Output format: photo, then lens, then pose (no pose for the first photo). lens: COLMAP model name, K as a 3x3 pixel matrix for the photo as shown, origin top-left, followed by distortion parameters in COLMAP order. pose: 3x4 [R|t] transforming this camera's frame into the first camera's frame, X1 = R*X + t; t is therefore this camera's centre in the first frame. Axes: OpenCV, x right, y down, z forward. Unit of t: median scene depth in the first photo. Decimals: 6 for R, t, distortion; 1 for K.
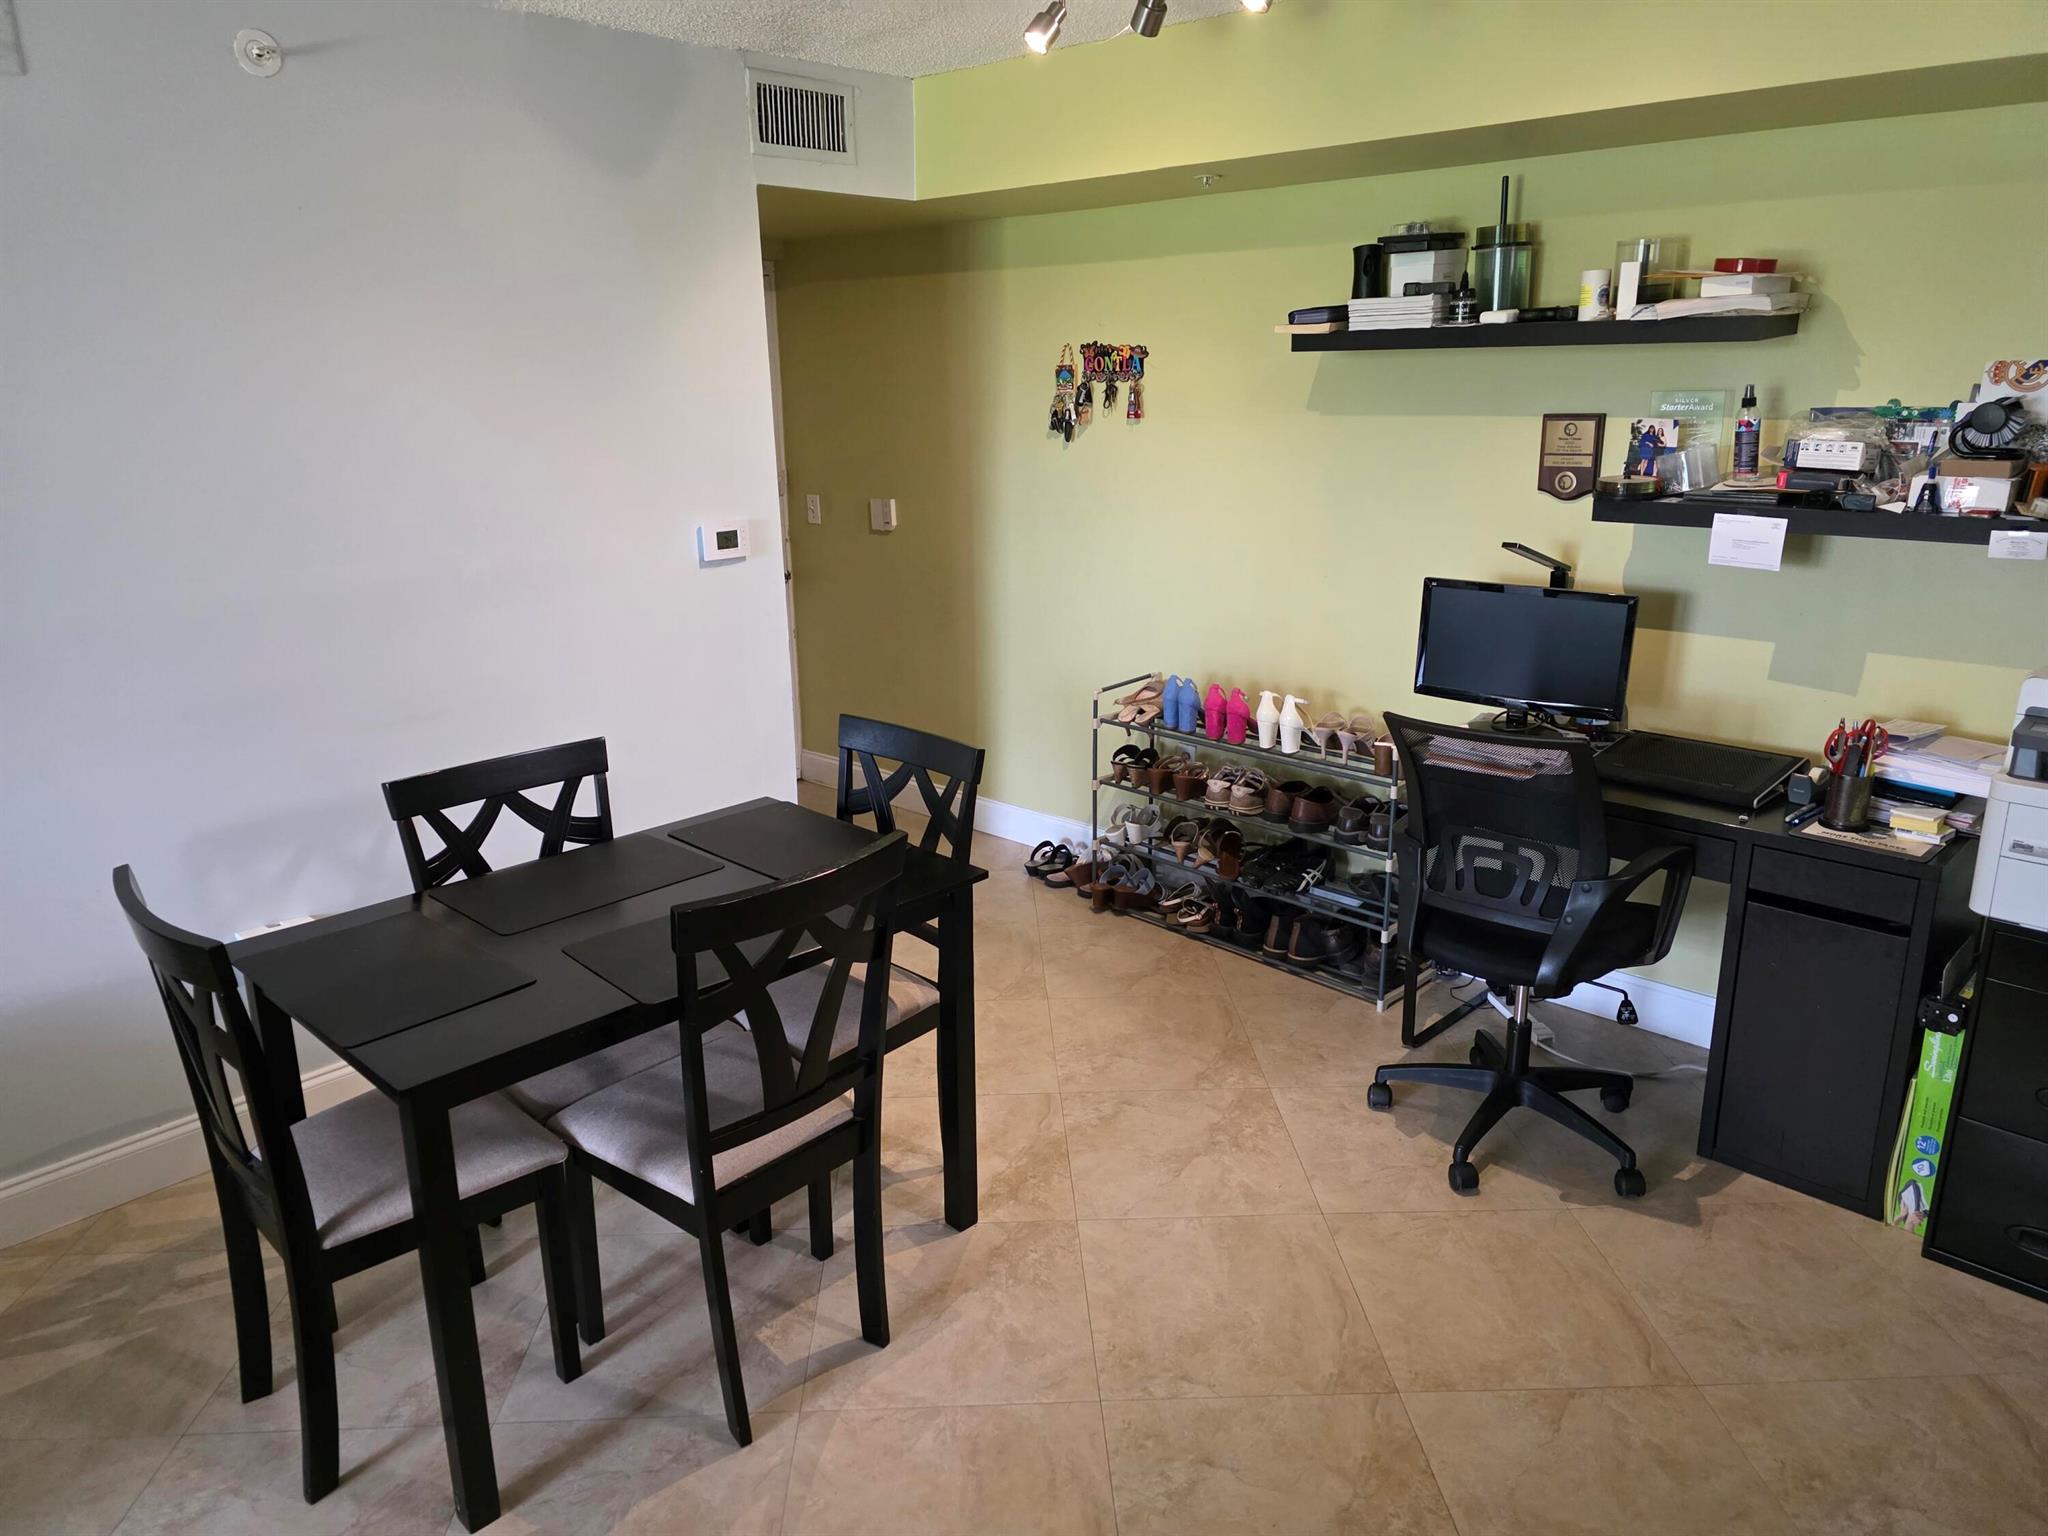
lens RADIAL K [[1381.1, 0, 1024.0], [0, 1381.1, 768.0], [0, 0, 1]] dist [0.018802, -0.003332]
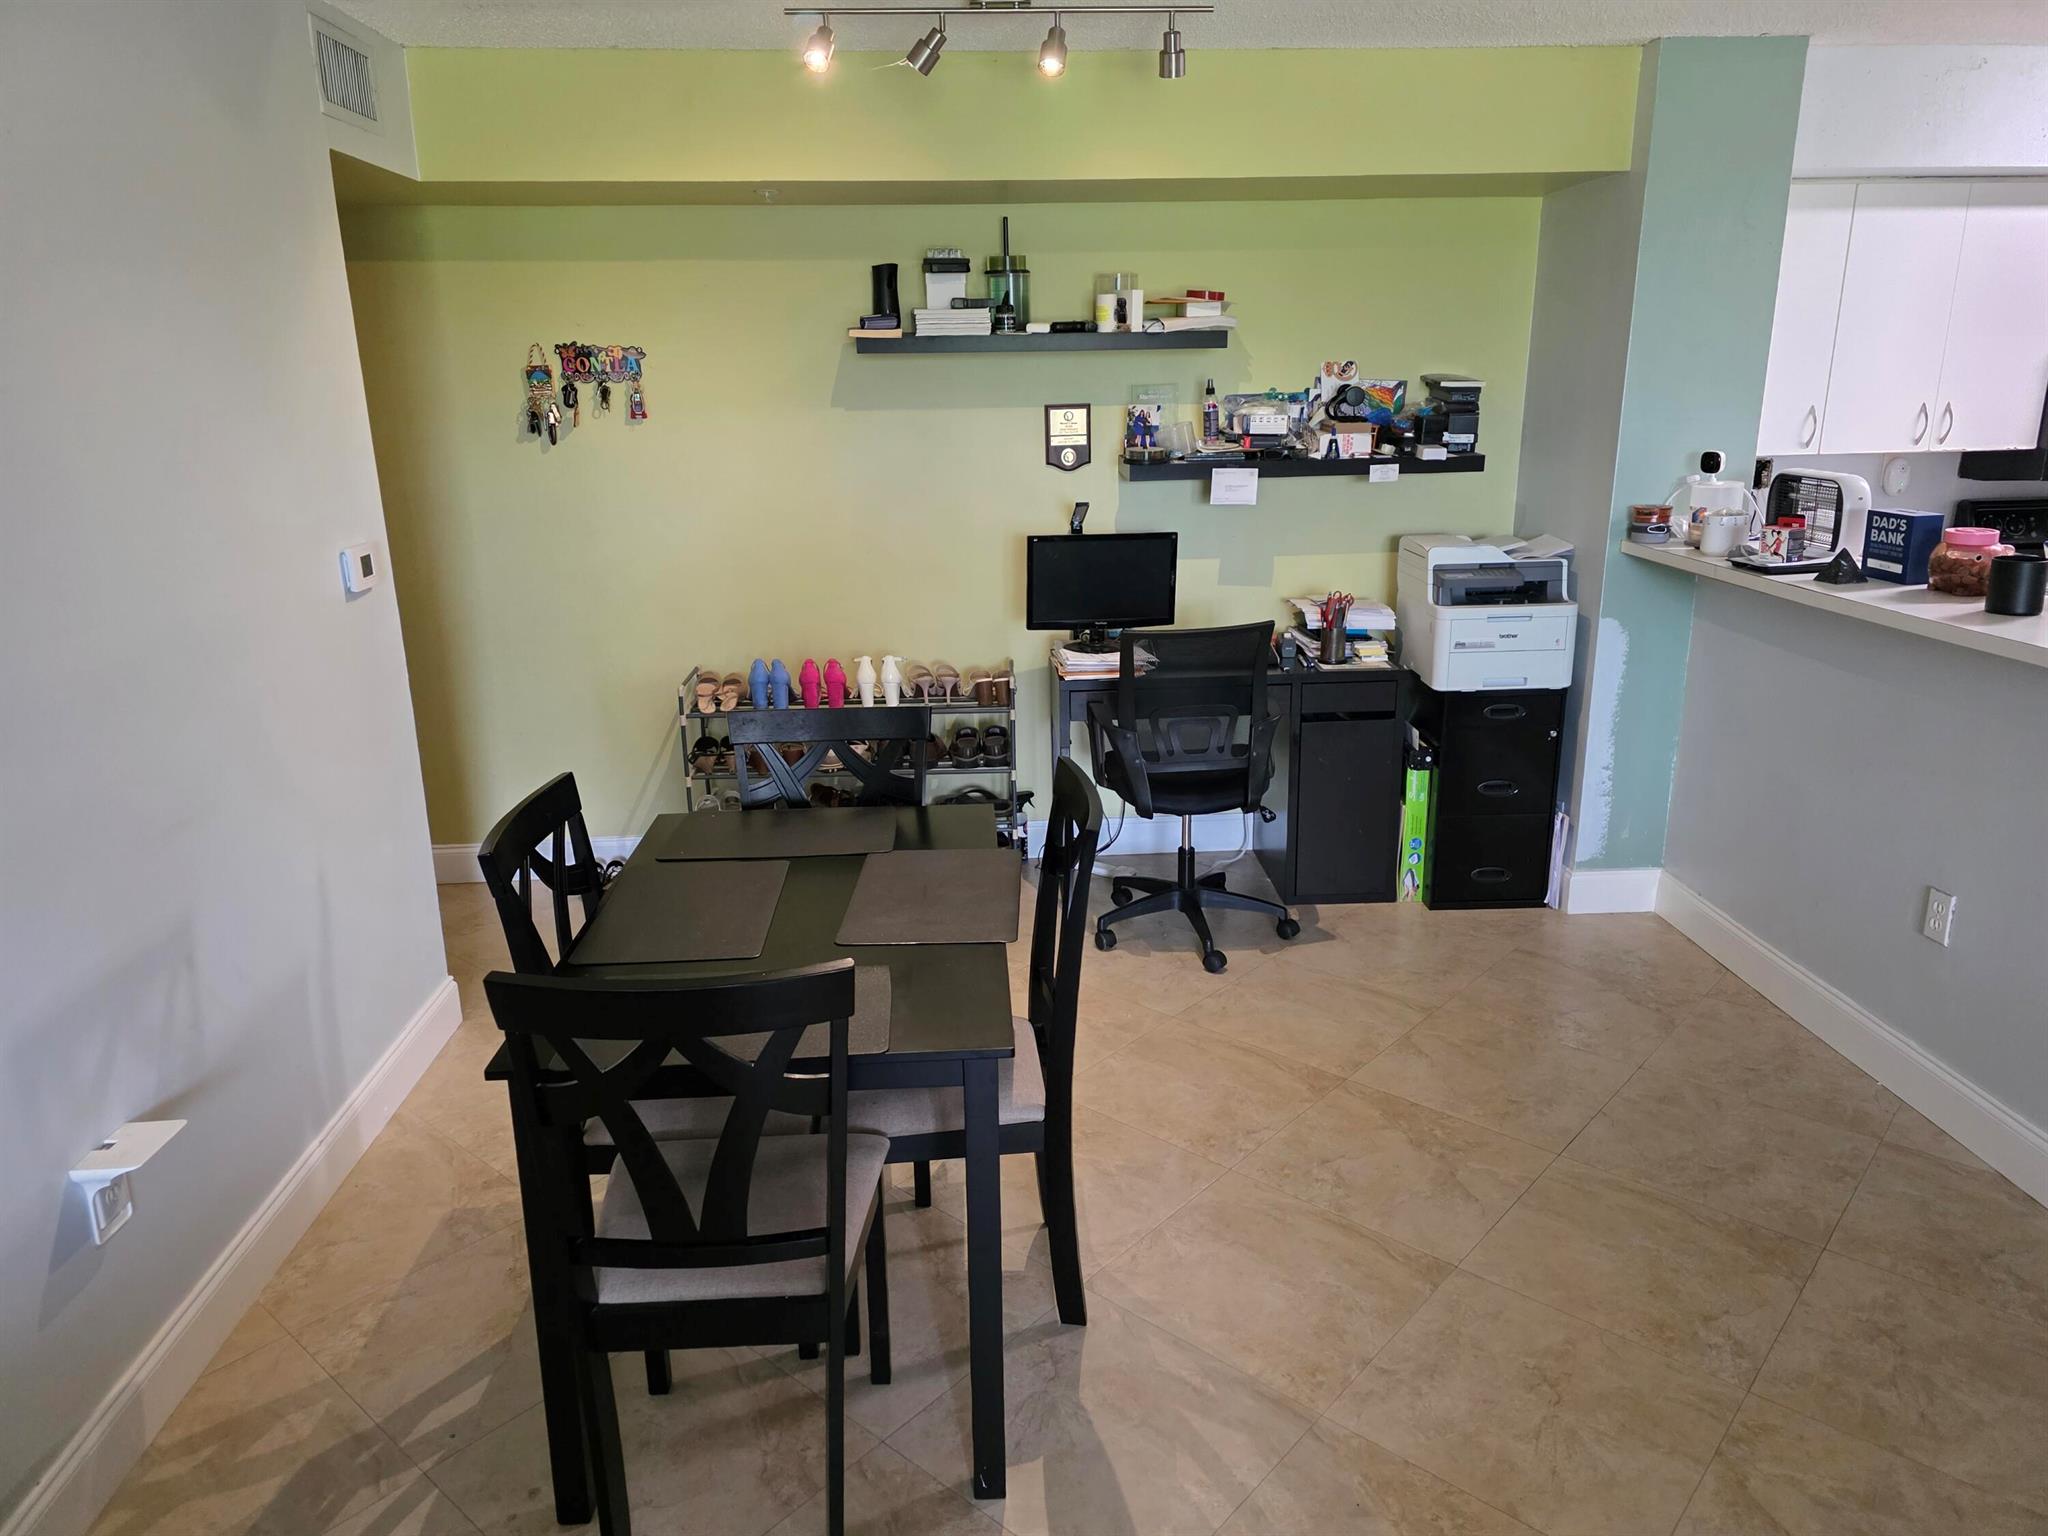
lens RADIAL K [[1384.5, 0, 1024.0], [0, 1384.5, 768.0], [0, 0, 1]] dist [0.106802, -0.124875]
pose [[0.677256, -0.201714, 0.707556, -0.699459], [0.211876, 0.974415, 0.074990, -0.030002], [-0.704580, 0.099127, 0.702667, 0.148841]]
